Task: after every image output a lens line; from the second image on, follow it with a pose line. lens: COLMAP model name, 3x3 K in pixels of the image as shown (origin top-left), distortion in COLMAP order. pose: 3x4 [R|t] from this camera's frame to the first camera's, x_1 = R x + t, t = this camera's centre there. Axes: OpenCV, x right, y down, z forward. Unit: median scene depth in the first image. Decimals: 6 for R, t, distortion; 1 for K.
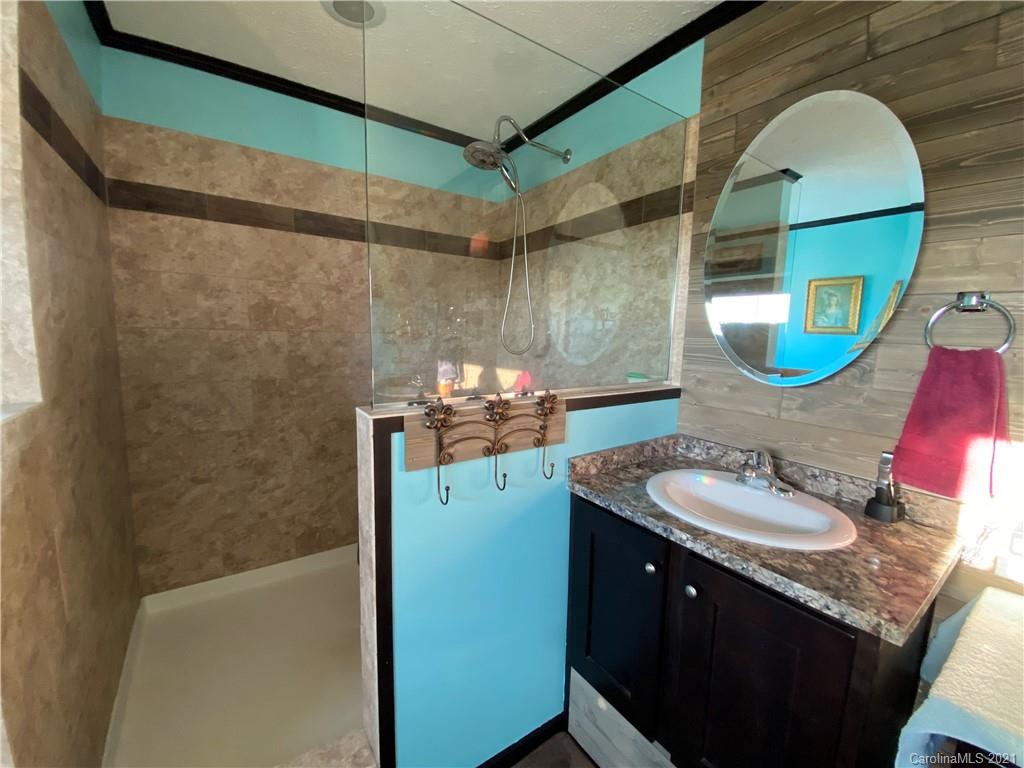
lens RADIAL K [[404.7, 0, 514.5], [0, 404.7, 381.9], [0, 0, 1]] dist [0.000445, -0.011465]
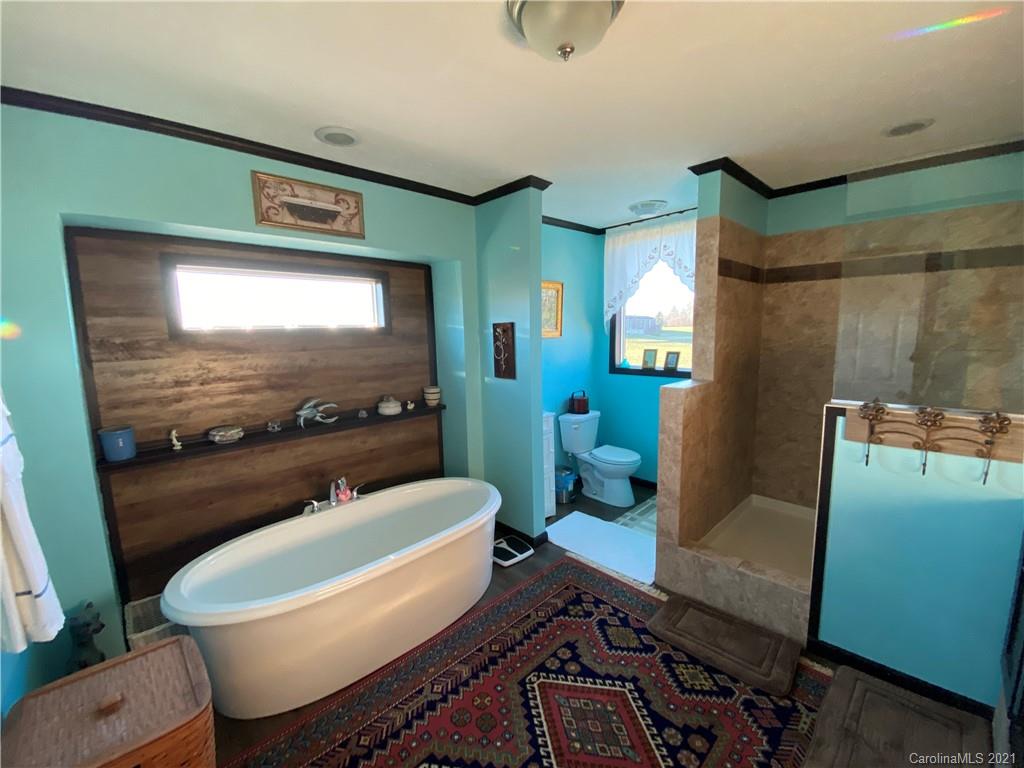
lens RADIAL K [[413.4, 0, 512.0], [0, 413.4, 384.0], [0, 0, 1]] dist [0.040254, -0.023235]
pose [[0.139755, 0.101976, -0.984921, 1.063548], [-0.093301, 0.991613, 0.089430, -0.038154], [0.985781, 0.079395, 0.148097, -0.578702]]
